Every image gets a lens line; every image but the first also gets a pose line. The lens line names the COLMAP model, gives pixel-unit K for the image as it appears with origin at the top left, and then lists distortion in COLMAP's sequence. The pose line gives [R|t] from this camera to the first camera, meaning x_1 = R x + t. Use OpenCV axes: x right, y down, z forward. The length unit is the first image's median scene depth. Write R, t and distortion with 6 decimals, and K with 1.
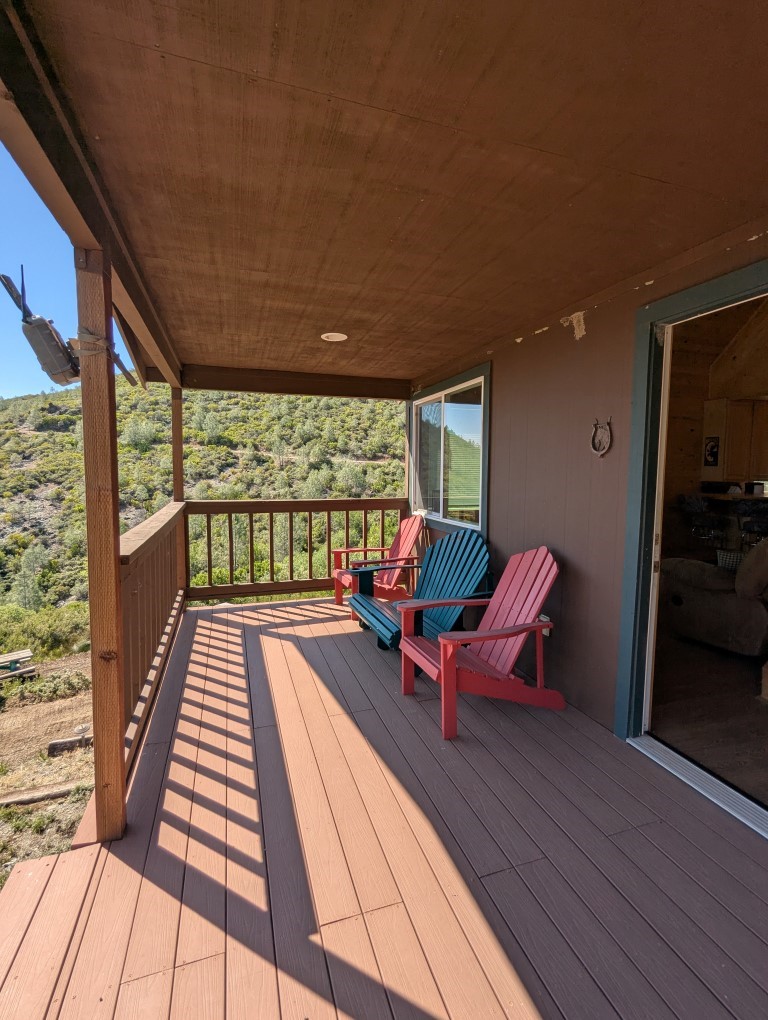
lens RADIAL K [[485.3, 0, 379.3], [0, 485.3, 503.8], [0, 0, 1]] dist [-0.004274, 0.003484]
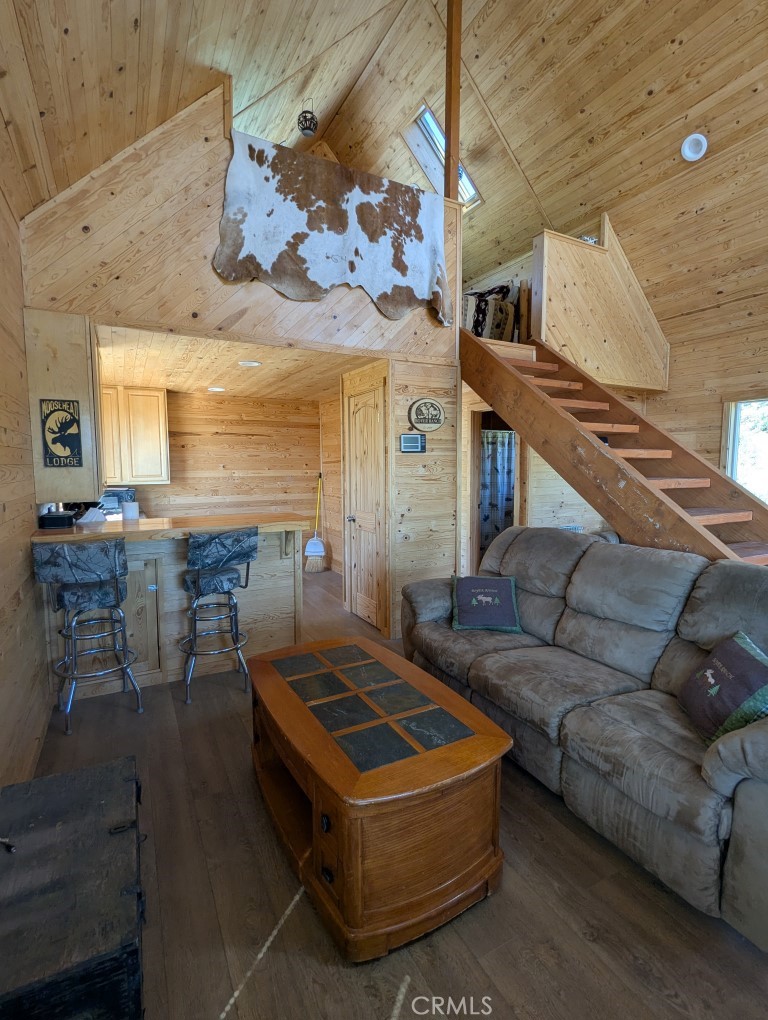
lens RADIAL K [[485.3, 0, 382.8], [0, 485.3, 504.5], [0, 0, 1]] dist [-0.004274, 0.003484]
pose [[-0.188462, -0.089216, 0.978020, 0.215333], [0.071655, 0.991962, 0.104296, -0.073054], [-0.979463, 0.089736, -0.180554, 0.841571]]
